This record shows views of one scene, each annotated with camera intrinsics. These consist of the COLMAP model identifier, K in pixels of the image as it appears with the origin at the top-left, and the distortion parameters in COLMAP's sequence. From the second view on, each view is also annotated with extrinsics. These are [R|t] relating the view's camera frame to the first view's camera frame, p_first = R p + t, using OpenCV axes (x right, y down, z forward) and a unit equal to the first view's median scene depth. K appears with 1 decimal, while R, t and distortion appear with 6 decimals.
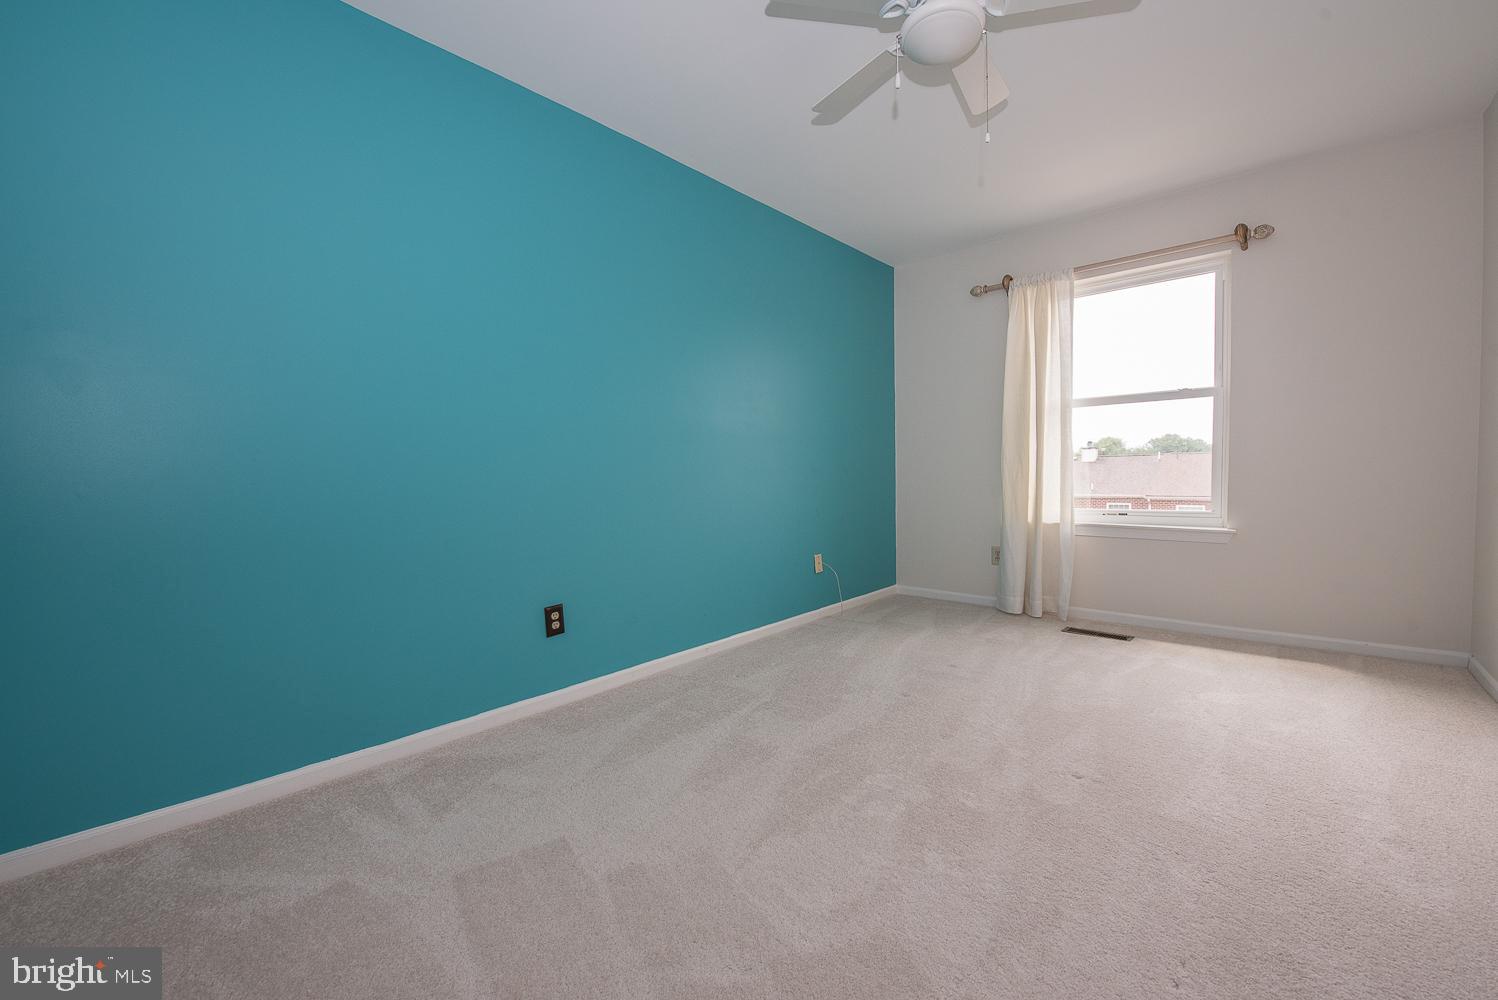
lens RADIAL K [[593.4, 0, 749.4], [0, 593.4, 506.4], [0, 0, 1]] dist [-0.020270, -0.000698]
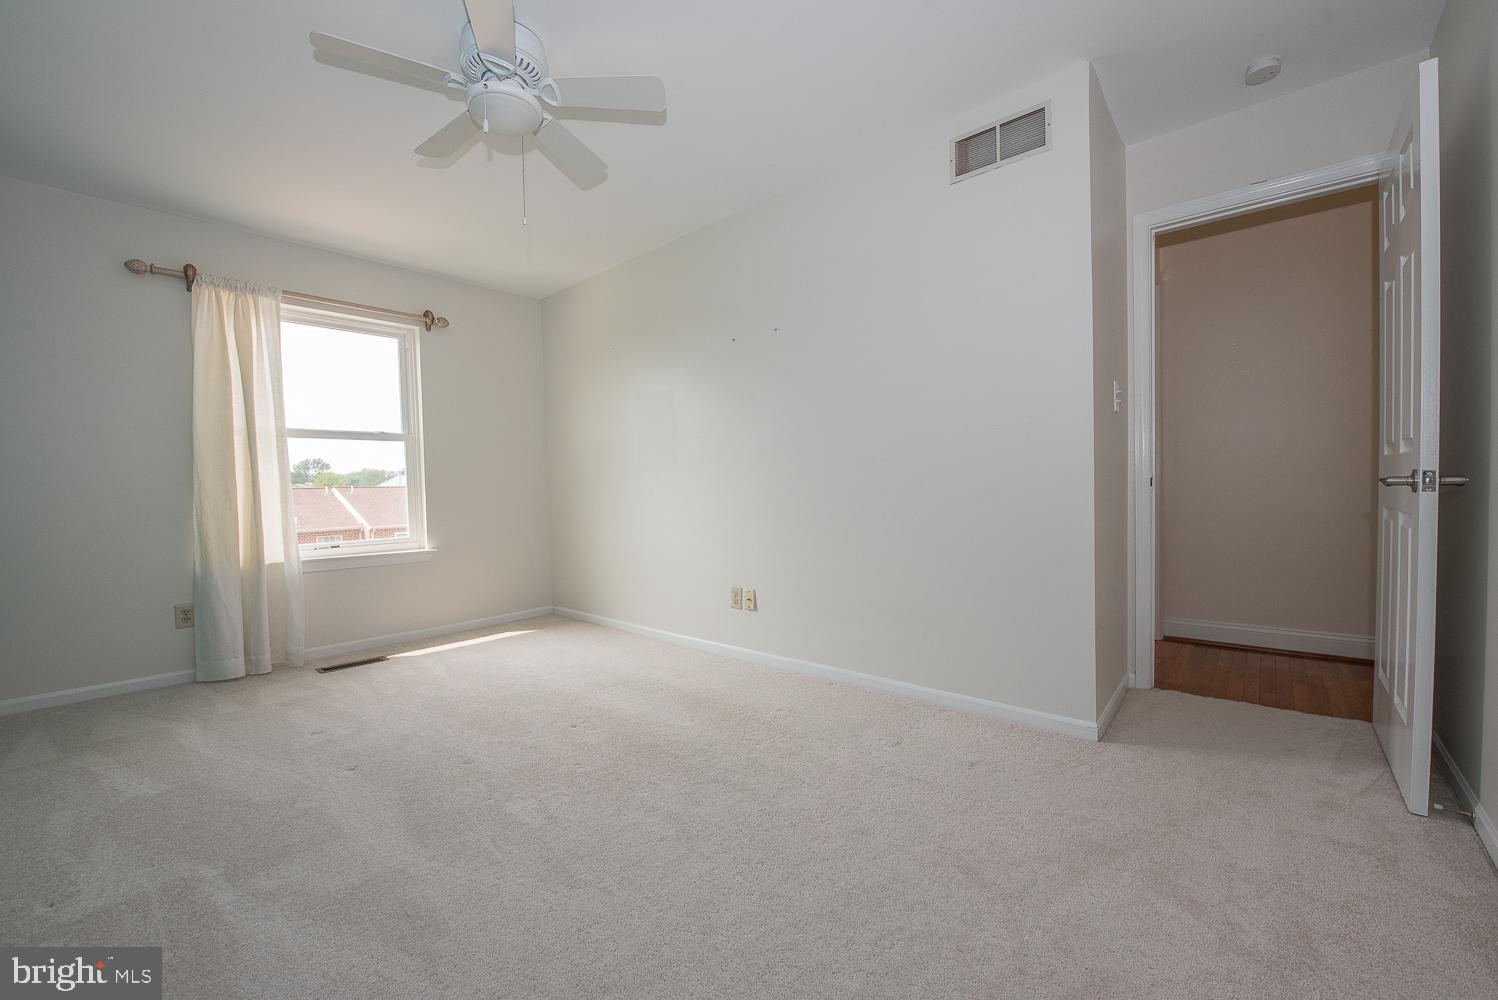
lens RADIAL K [[593.4, 0, 749.4], [0, 593.4, 506.4], [0, 0, 1]] dist [-0.020270, -0.000698]
pose [[-0.011719, -0.010544, 0.999876, -0.393524], [0.078866, 0.996820, 0.011436, -0.011247], [-0.996816, 0.078990, -0.010850, 0.288619]]
